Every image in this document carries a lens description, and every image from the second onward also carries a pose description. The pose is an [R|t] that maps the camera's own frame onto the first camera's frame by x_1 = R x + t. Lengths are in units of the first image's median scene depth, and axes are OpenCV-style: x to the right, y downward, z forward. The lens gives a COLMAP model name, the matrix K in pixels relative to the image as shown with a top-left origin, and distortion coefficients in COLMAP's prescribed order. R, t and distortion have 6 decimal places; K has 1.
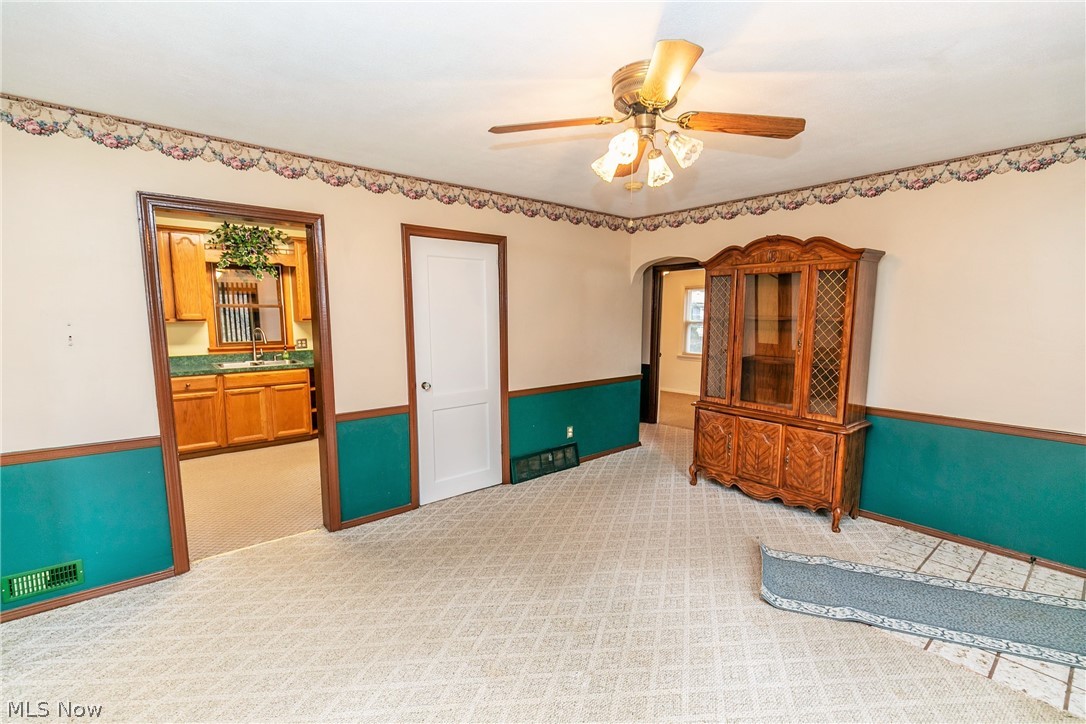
lens RADIAL K [[484.1, 0, 547.4], [0, 484.1, 377.4], [0, 0, 1]] dist [0.000766, -0.000839]
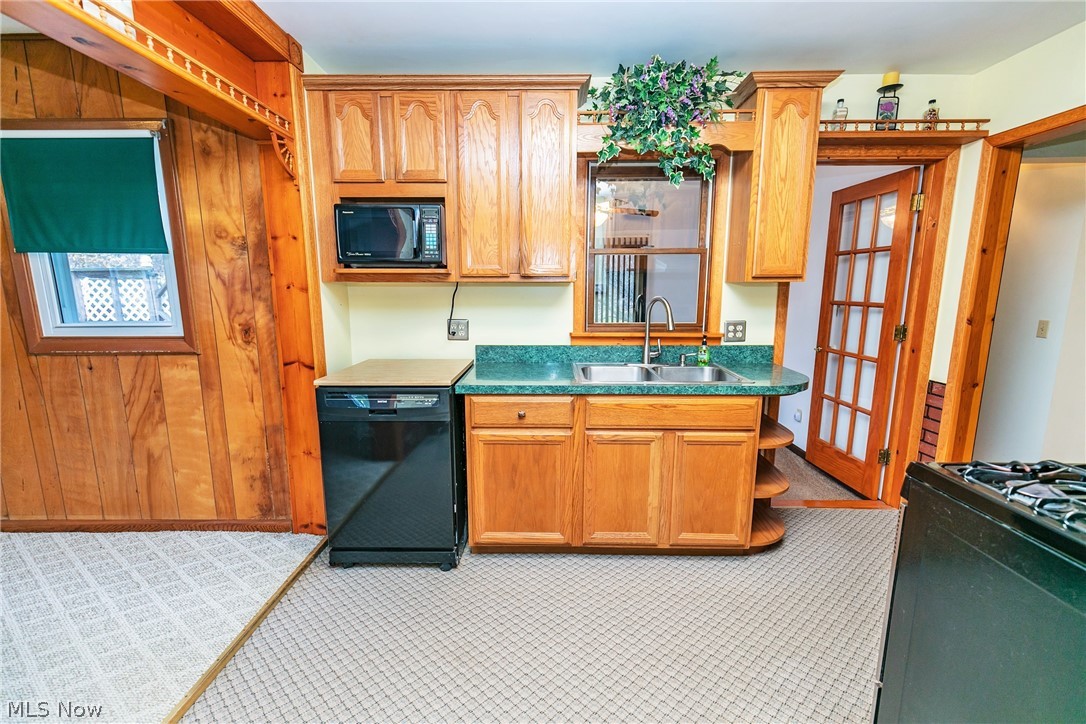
lens RADIAL K [[484.1, 0, 553.0], [0, 484.1, 370.0], [0, 0, 1]] dist [0.000766, -0.000839]
pose [[0.764612, 0.108301, -0.635326, -0.394564], [-0.083549, 0.994118, 0.068912, -0.057950], [0.639053, 0.000390, 0.769163, 0.610768]]
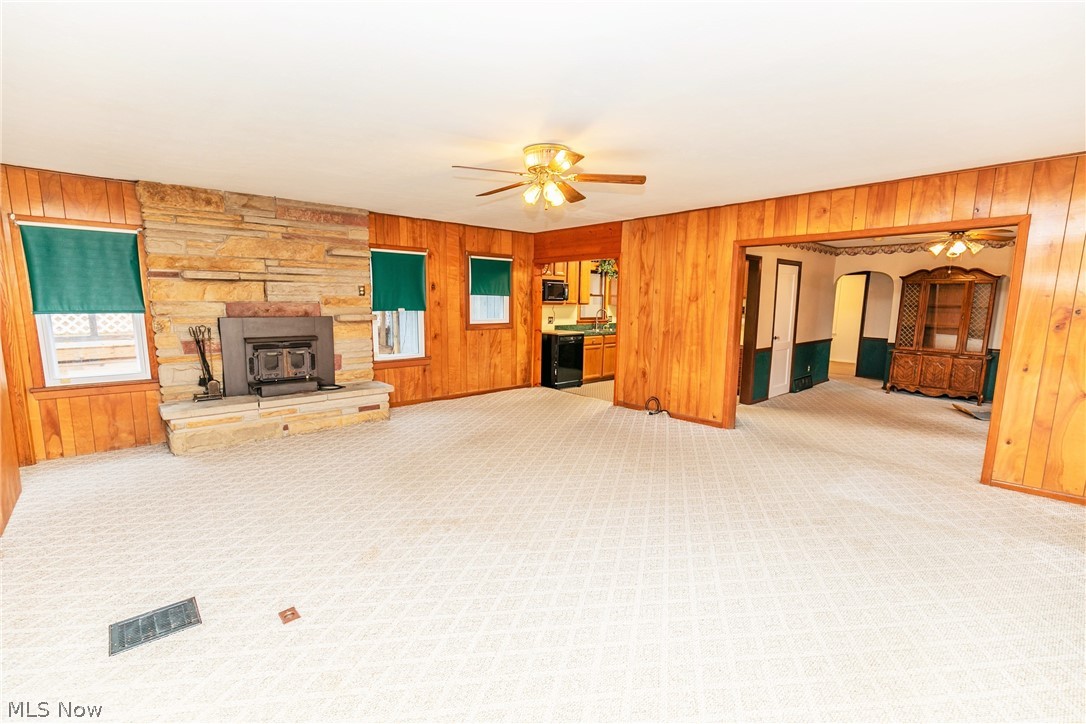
lens RADIAL K [[484.1, 0, 539.4], [0, 484.1, 367.0], [0, 0, 1]] dist [0.000766, -0.000839]
pose [[0.999026, 0.003946, 0.043939, -0.940862], [-0.004551, 0.999896, 0.013680, 0.081407], [-0.043880, -0.013867, 0.998941, -0.683532]]
